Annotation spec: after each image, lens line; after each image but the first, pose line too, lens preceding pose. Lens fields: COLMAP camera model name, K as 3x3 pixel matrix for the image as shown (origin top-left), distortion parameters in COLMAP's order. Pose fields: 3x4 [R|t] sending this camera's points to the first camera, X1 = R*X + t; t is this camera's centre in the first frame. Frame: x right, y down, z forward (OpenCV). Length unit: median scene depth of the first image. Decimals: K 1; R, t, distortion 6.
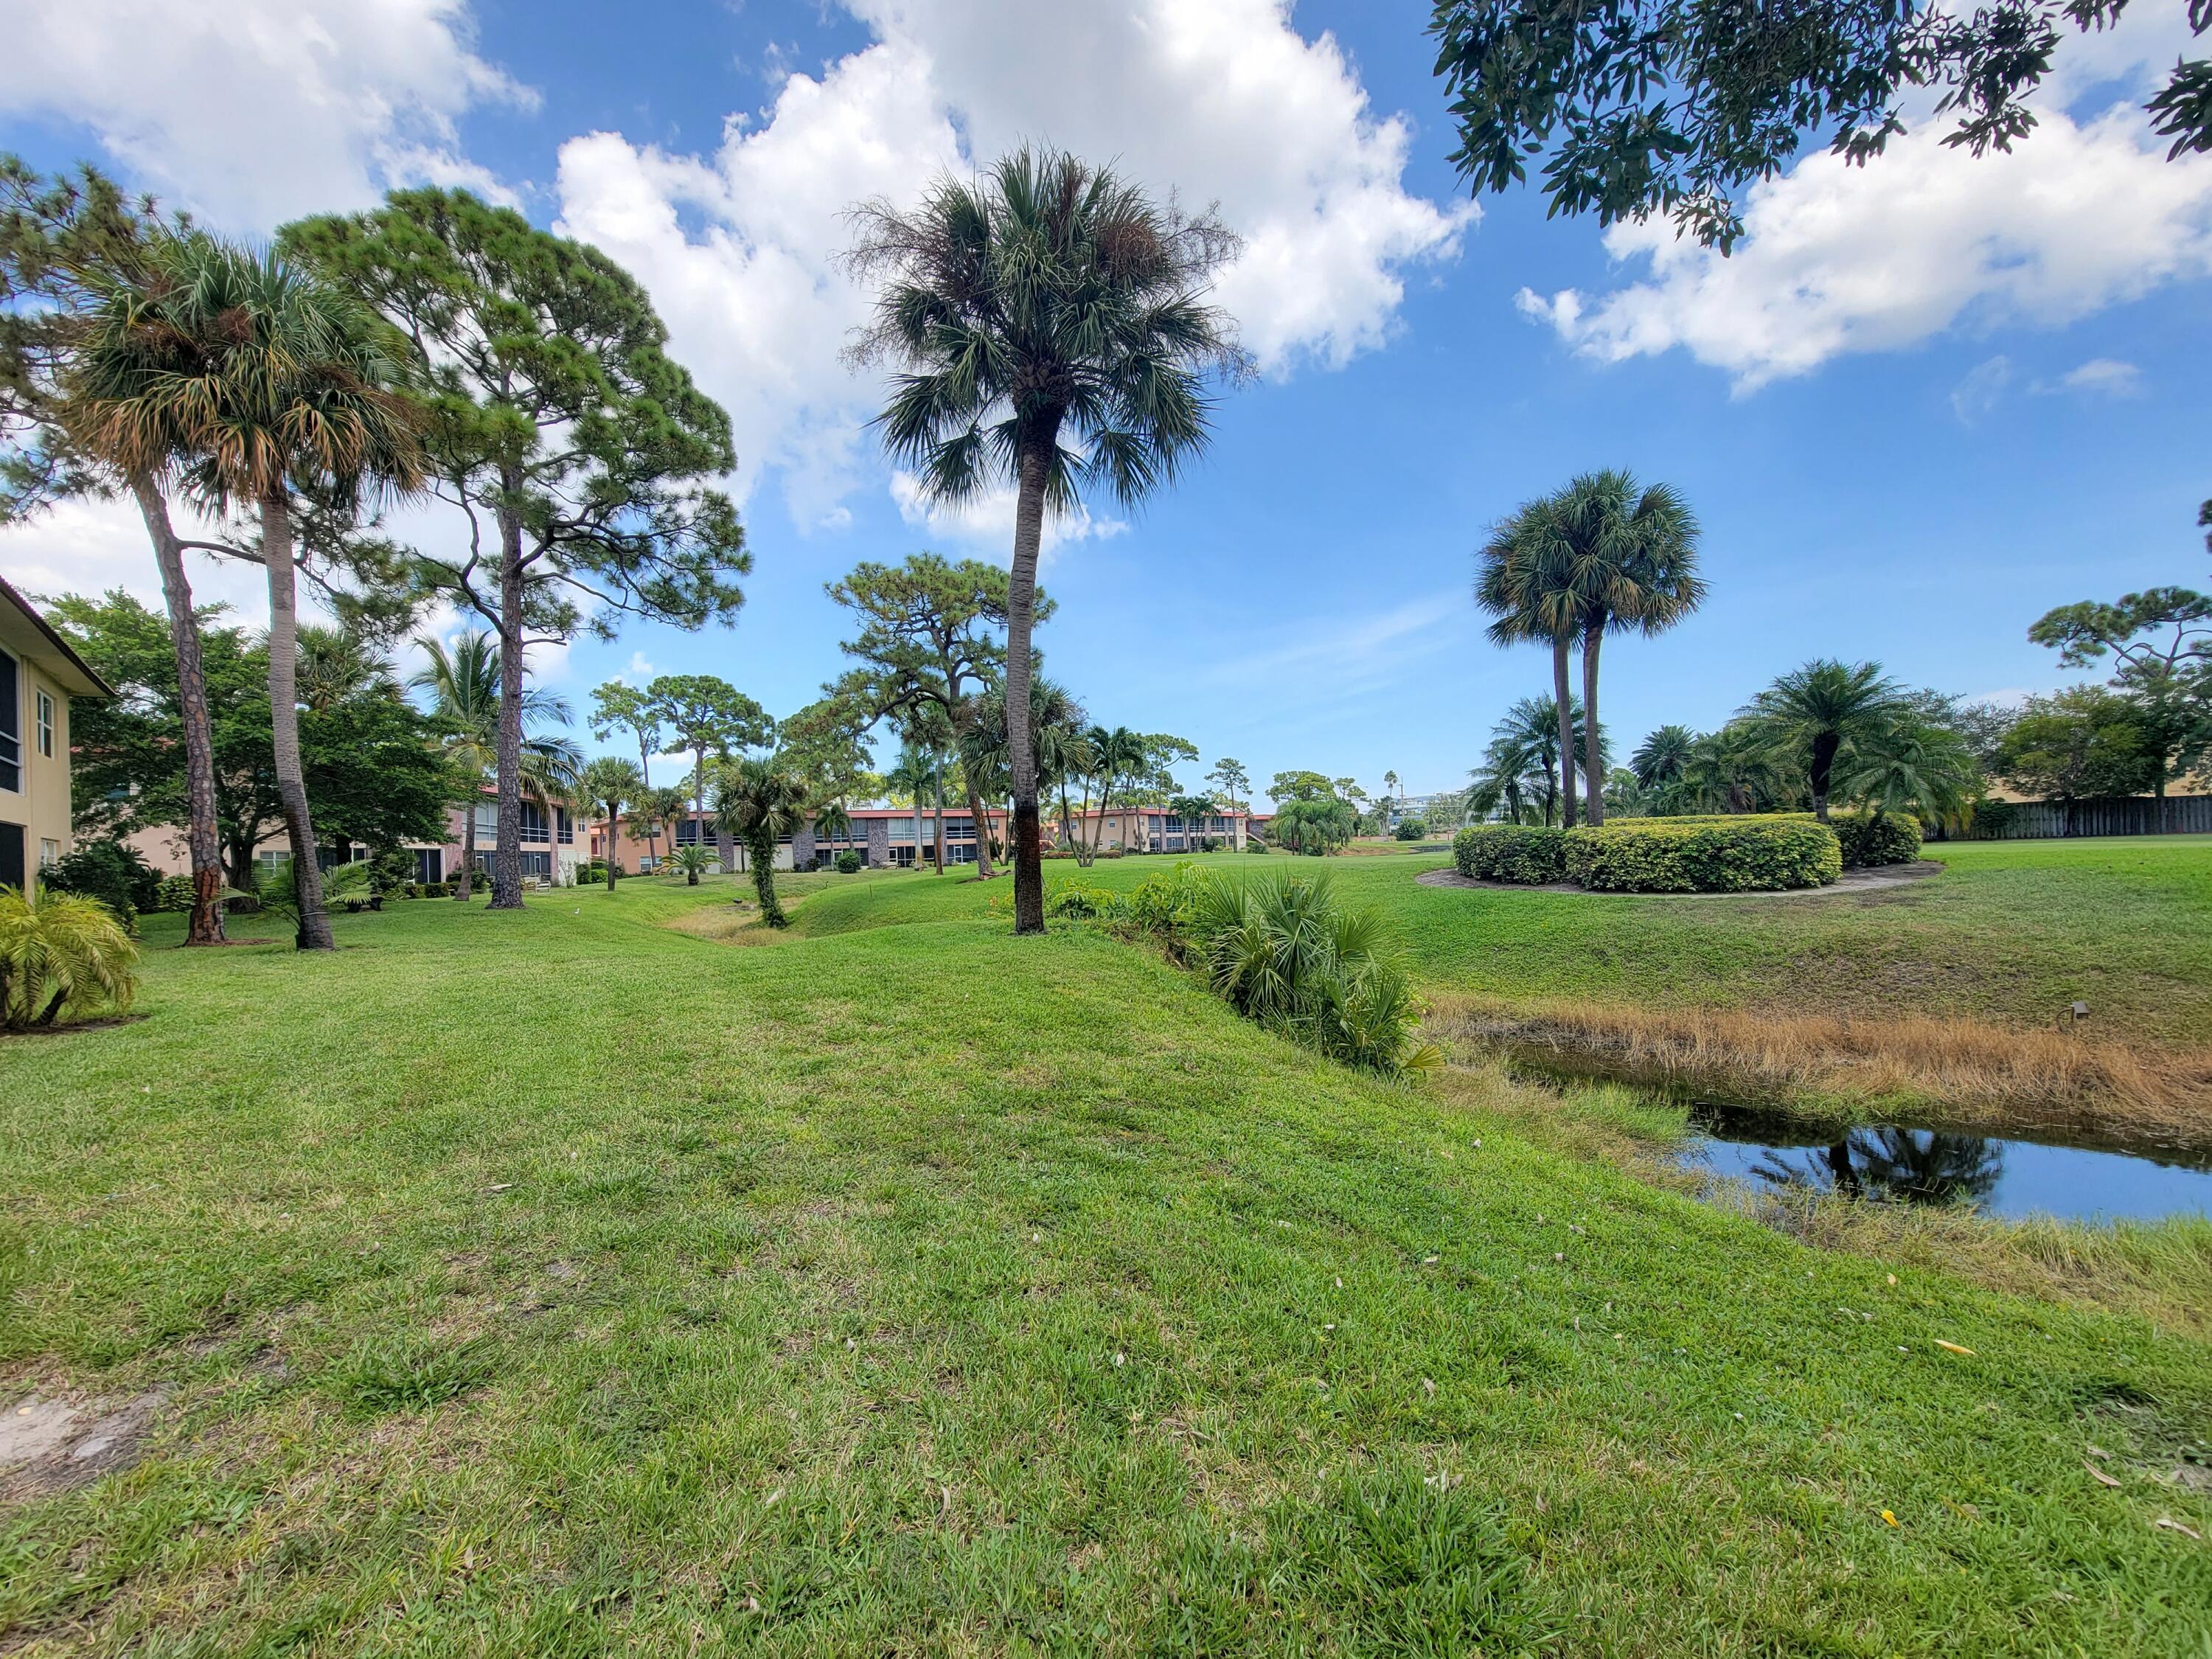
lens RADIAL K [[905.6, 0, 1106.4], [0, 905.6, 830.4], [0, 0, 1]] dist [-0.014194, -0.000464]
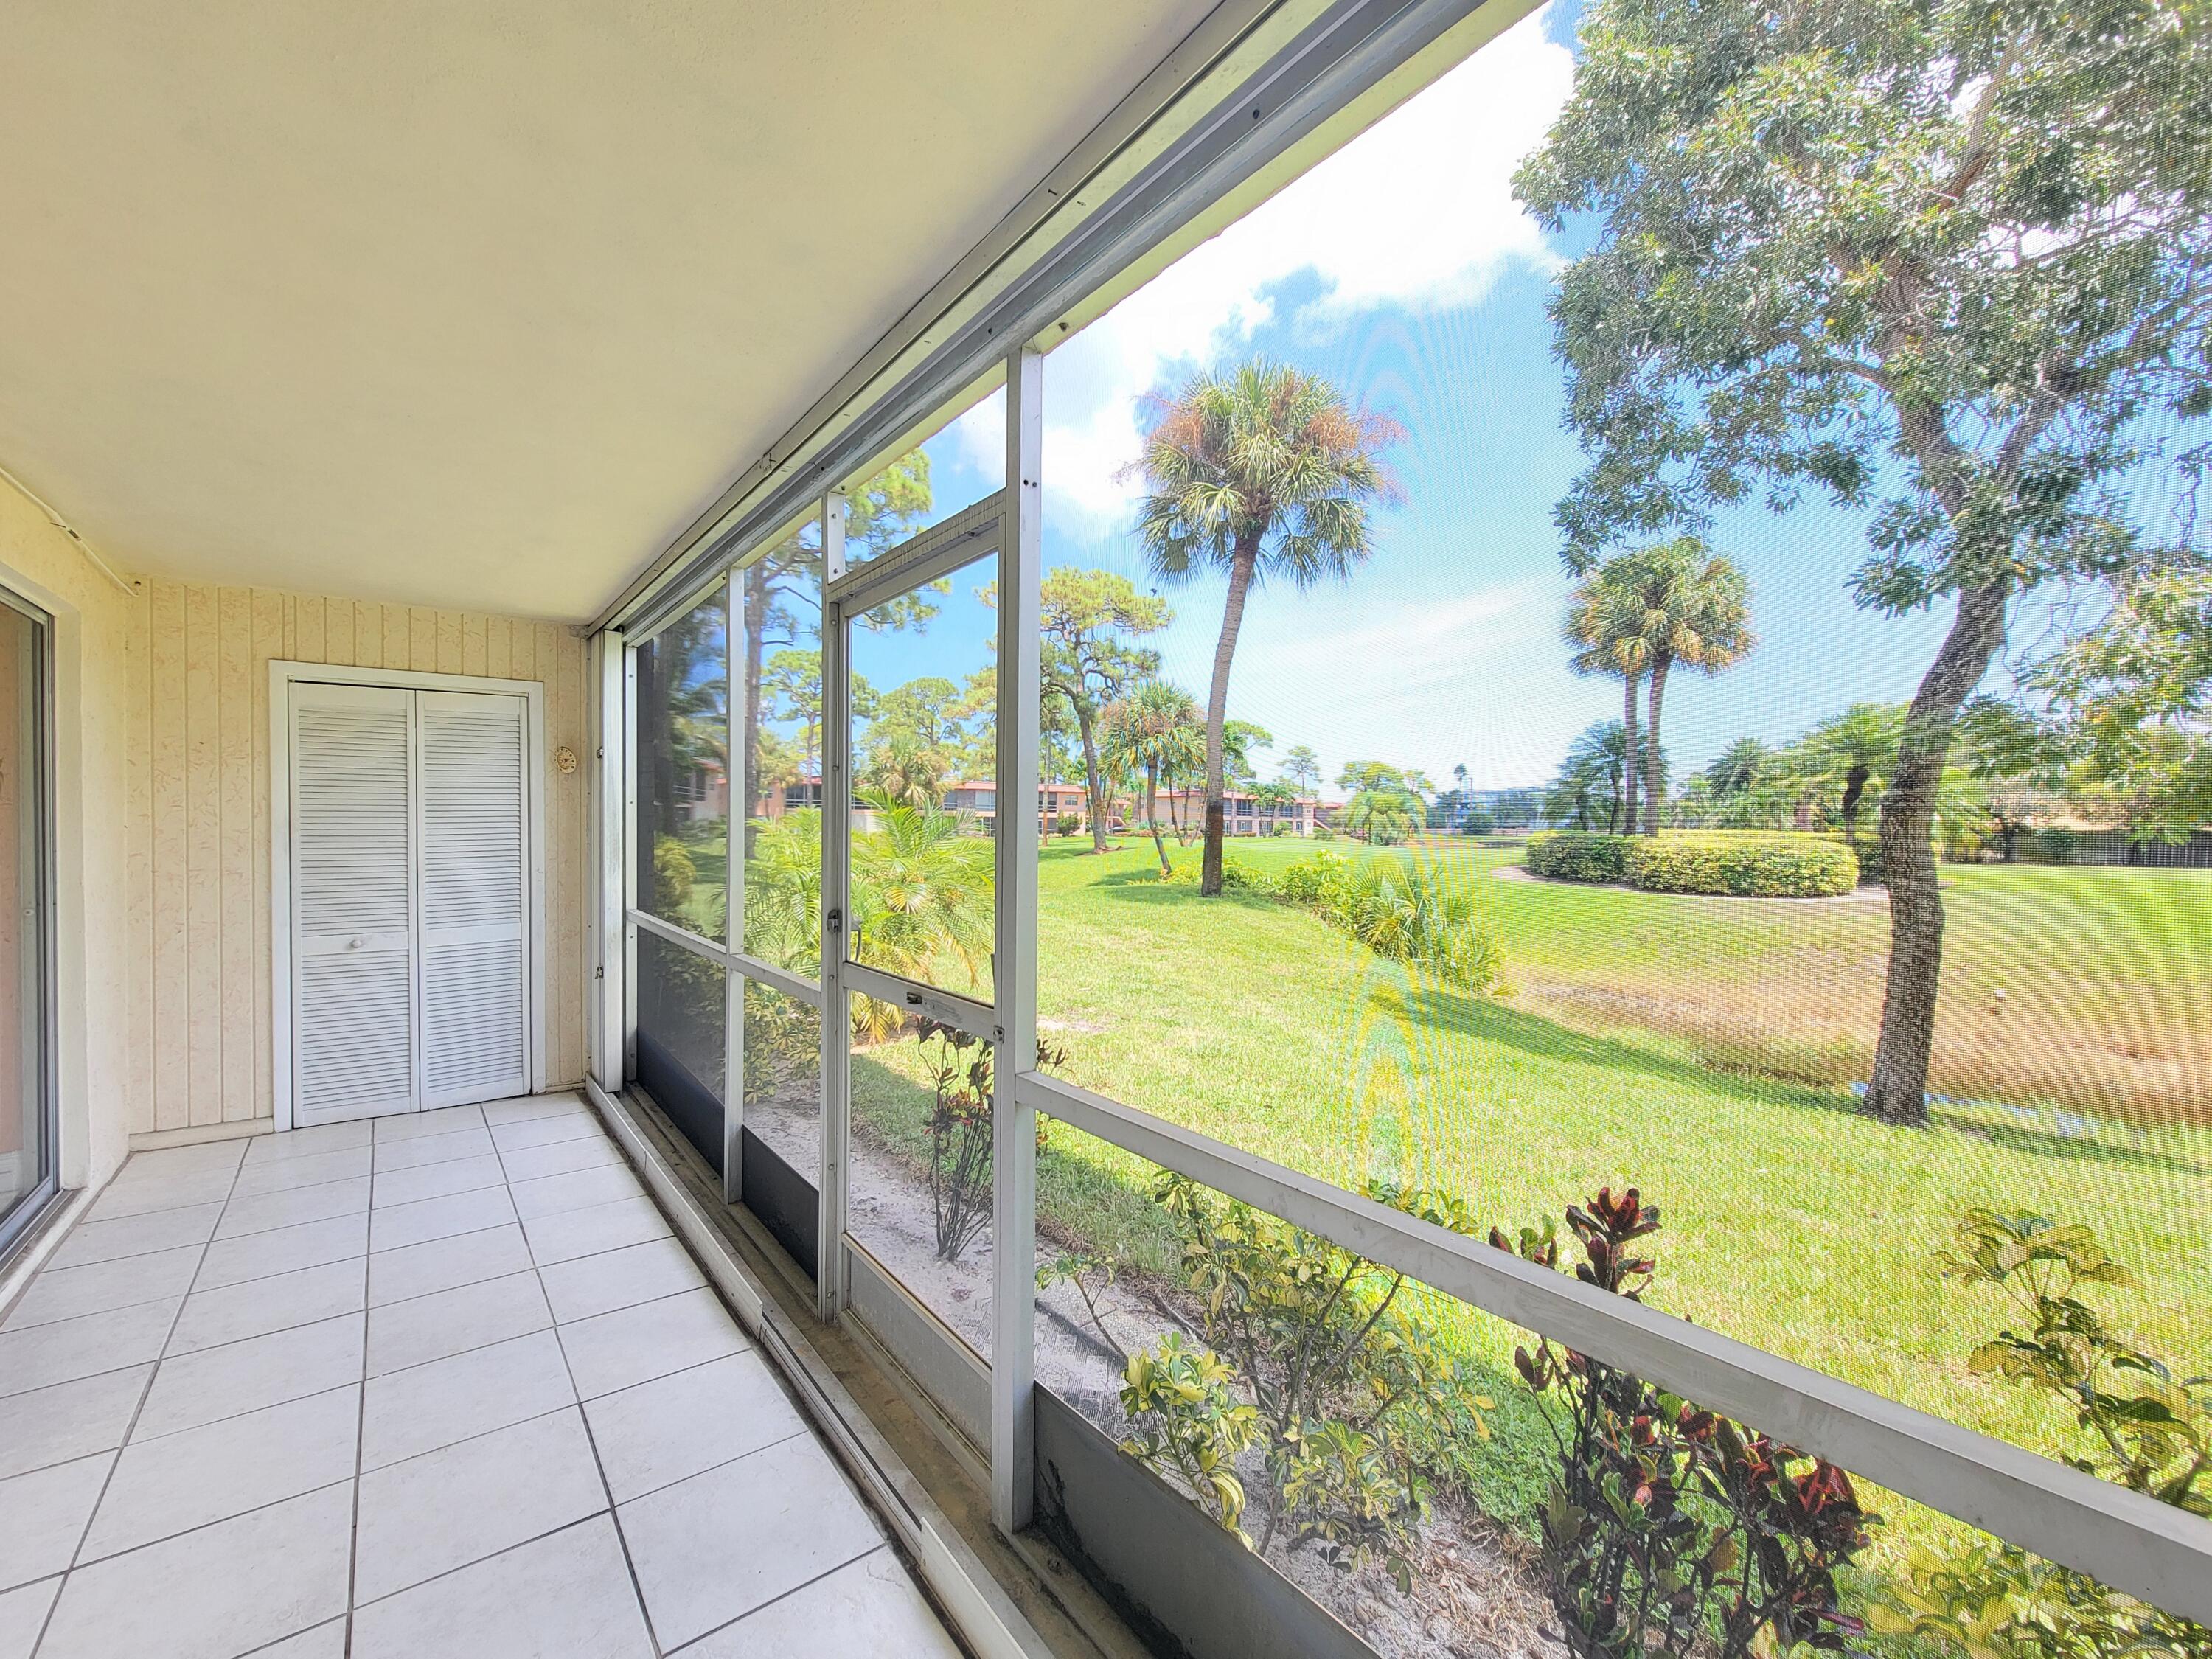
lens RADIAL K [[905.6, 0, 1103.1], [0, 905.6, 833.0], [0, 0, 1]] dist [-0.014194, -0.000464]
pose [[0.996586, 0.049617, -0.065984, -0.084162], [-0.047758, 0.998424, 0.029462, -0.008116], [0.067342, -0.026211, 0.997386, -0.197650]]
